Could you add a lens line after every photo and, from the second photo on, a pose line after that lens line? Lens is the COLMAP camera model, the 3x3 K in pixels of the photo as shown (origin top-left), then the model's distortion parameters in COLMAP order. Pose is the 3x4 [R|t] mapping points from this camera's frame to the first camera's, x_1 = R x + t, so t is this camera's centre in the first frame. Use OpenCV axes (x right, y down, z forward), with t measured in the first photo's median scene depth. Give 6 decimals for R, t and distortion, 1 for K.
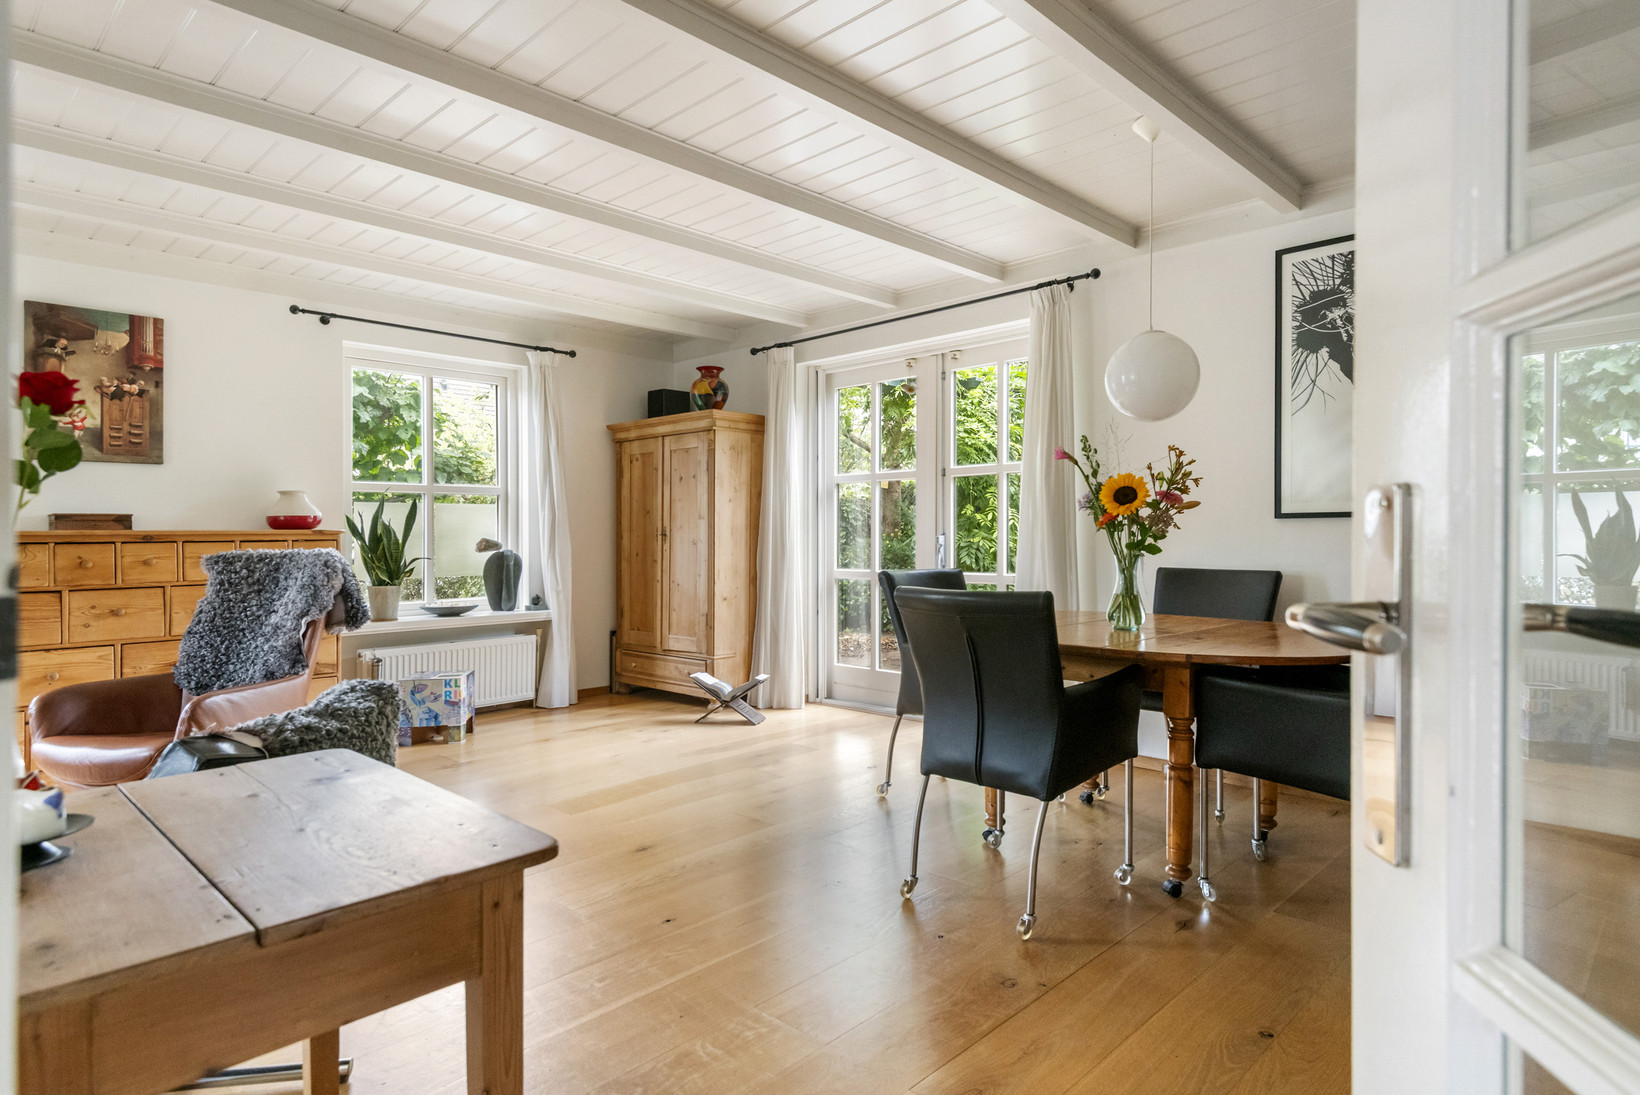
lens RADIAL K [[907.4, 0, 846.2], [0, 907.4, 538.4], [0, 0, 1]] dist [0.034997, -0.029197]
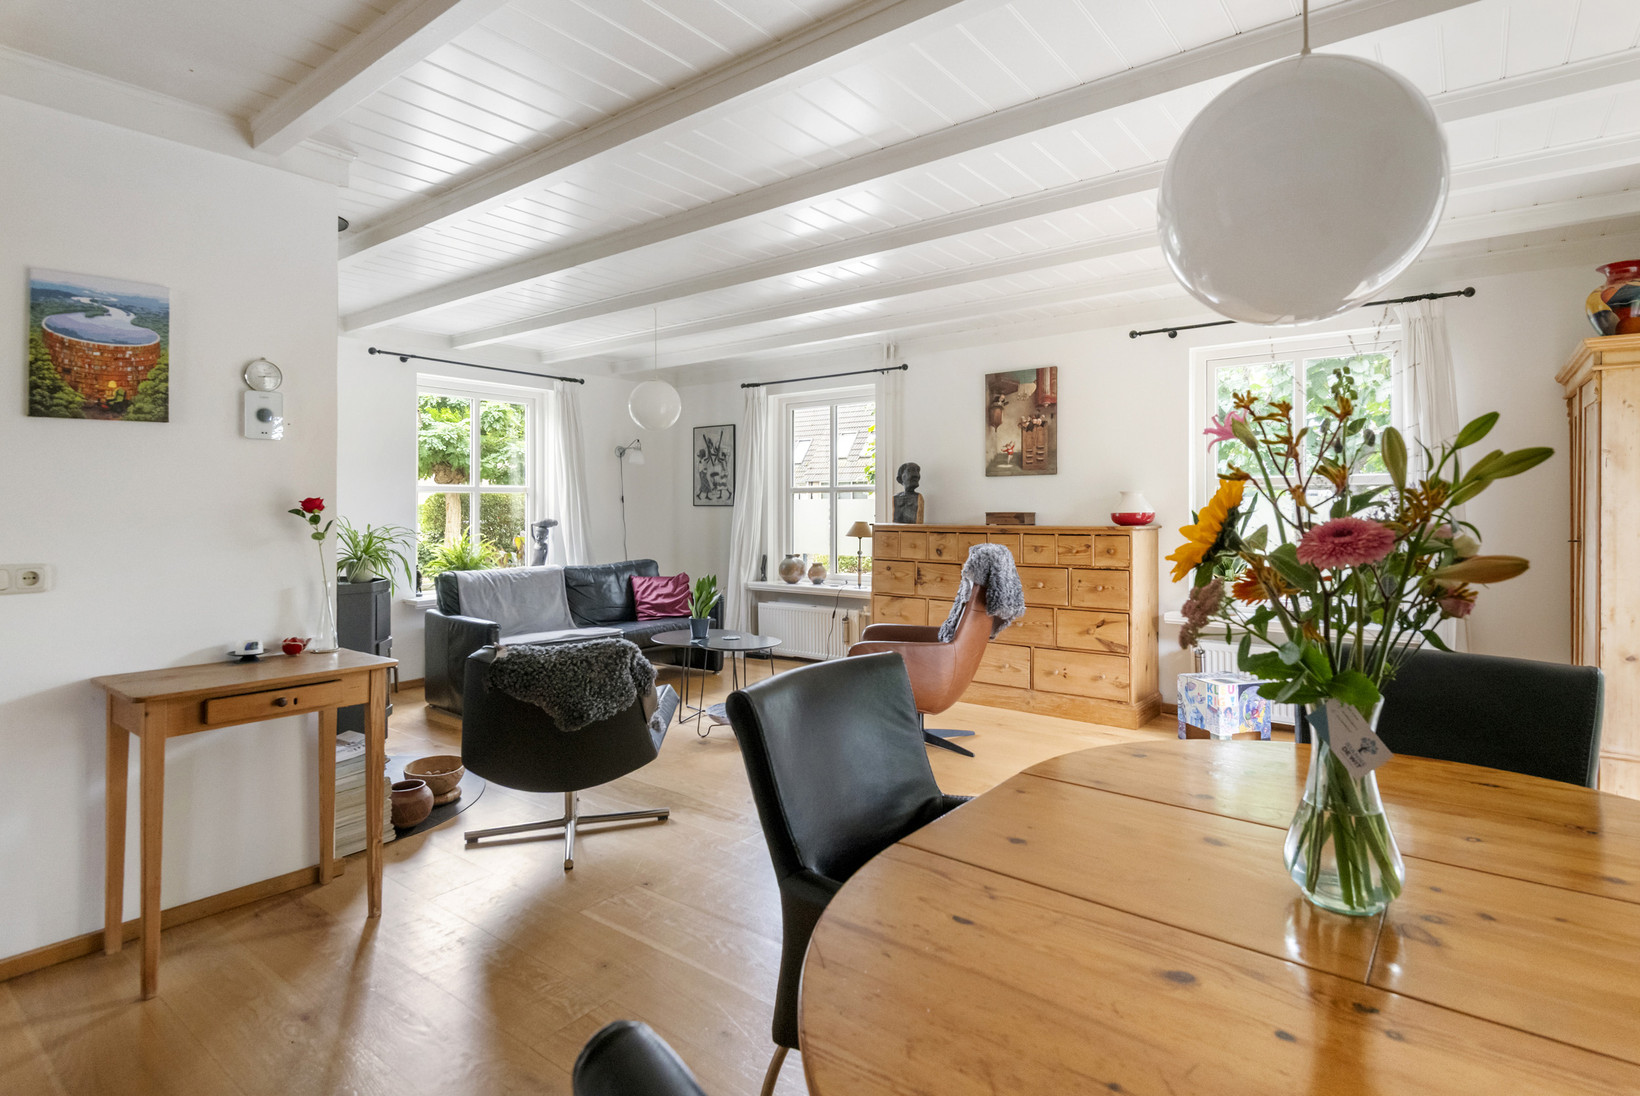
lens RADIAL K [[831.1, 0, 828.0], [0, 831.1, 516.4], [0, 0, 1]] dist [0.030424, -0.000093]
pose [[0.099783, 0.018270, -0.994842, 0.437698], [-0.004797, 0.999829, 0.017881, -0.040281], [0.994998, 0.002988, 0.099853, 0.548717]]
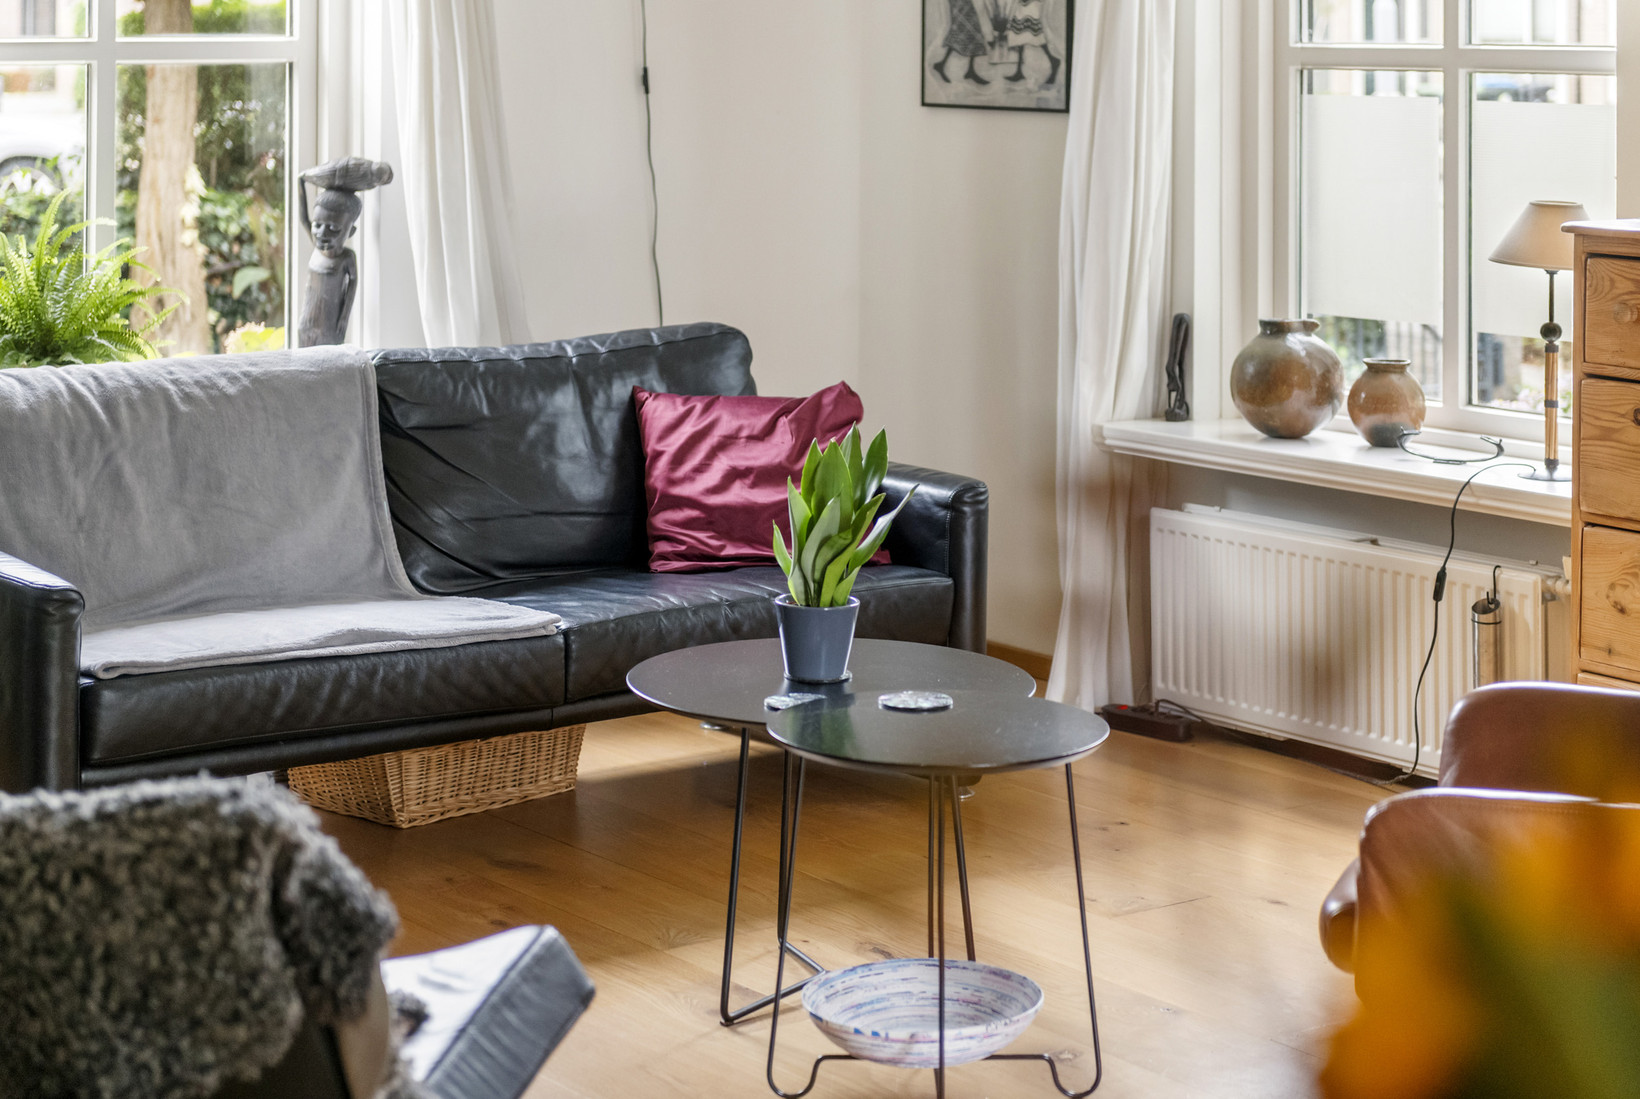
lens RADIAL K [[3171.0, 0, 818.7], [0, 3171.0, 96.9], [0, 0, 1]] dist [0.049944, -0.405016]
pose [[-0.165150, 0.028363, -0.985861, 0.347035], [-0.008892, 0.999503, 0.030245, -0.083930], [0.986228, 0.013761, -0.164816, 0.662679]]
